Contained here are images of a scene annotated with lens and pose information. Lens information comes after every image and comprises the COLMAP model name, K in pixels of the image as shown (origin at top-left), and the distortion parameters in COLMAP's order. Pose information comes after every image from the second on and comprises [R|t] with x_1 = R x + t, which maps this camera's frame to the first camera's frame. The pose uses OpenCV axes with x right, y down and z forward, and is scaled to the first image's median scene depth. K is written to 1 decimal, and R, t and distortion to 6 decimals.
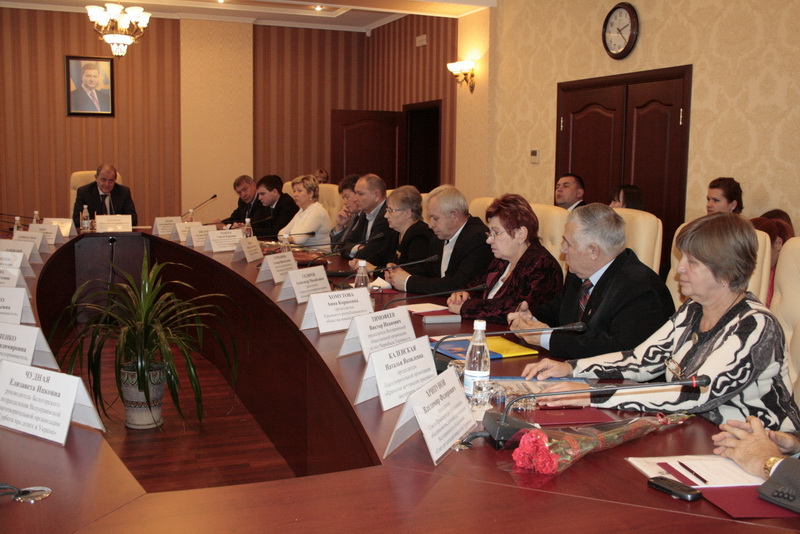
lens RADIAL K [[838.0, 0, 399.7], [0, 838.0, 252.3], [0, 0, 1]] dist [-0.026495, -0.017763]
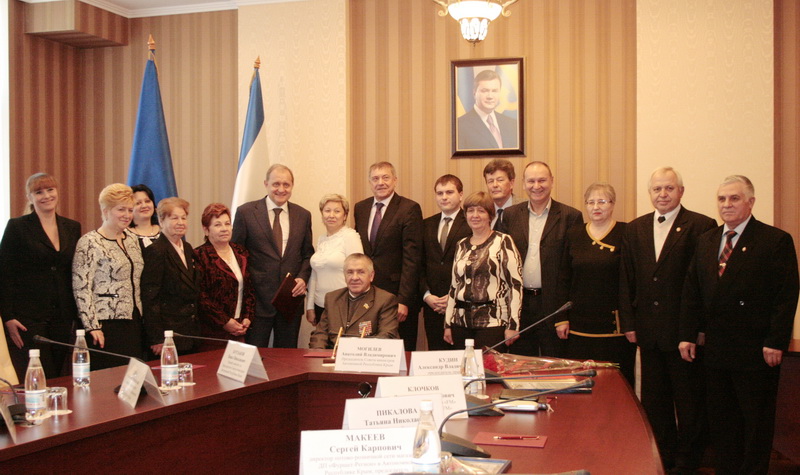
lens RADIAL K [[993.0, 0, 400.0], [0, 993.0, 237.5], [0, 0, 1]] dist [-0.005546, -0.005221]
pose [[0.778230, -0.004173, -0.627965, 0.066230], [-0.057680, 0.995276, -0.078096, -0.089178], [0.625324, 0.096998, 0.774313, 0.818557]]
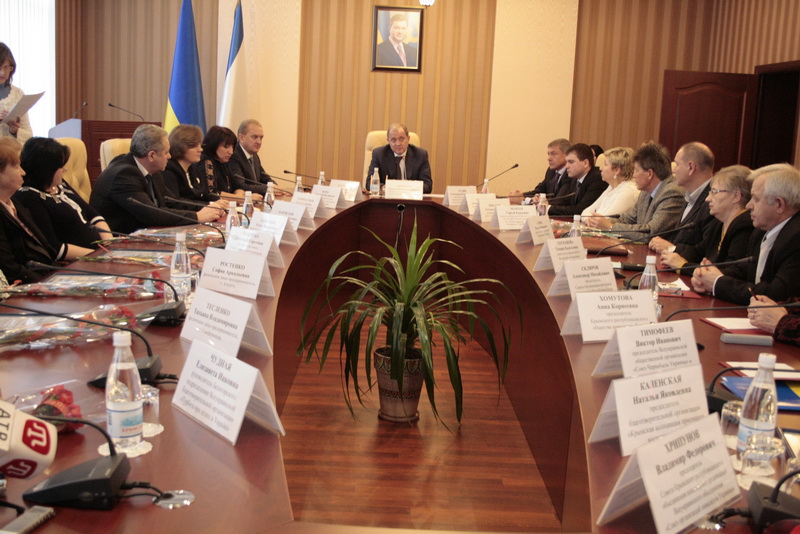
lens RADIAL K [[950.8, 0, 400.0], [0, 950.8, 267.0], [0, 0, 1]] dist [-0.075337, 0.067625]
pose [[0.936156, 0.085835, -0.340946, 0.017791], [-0.072813, 0.996049, 0.050834, -0.003674], [0.343962, -0.022763, 0.938708, 0.028406]]
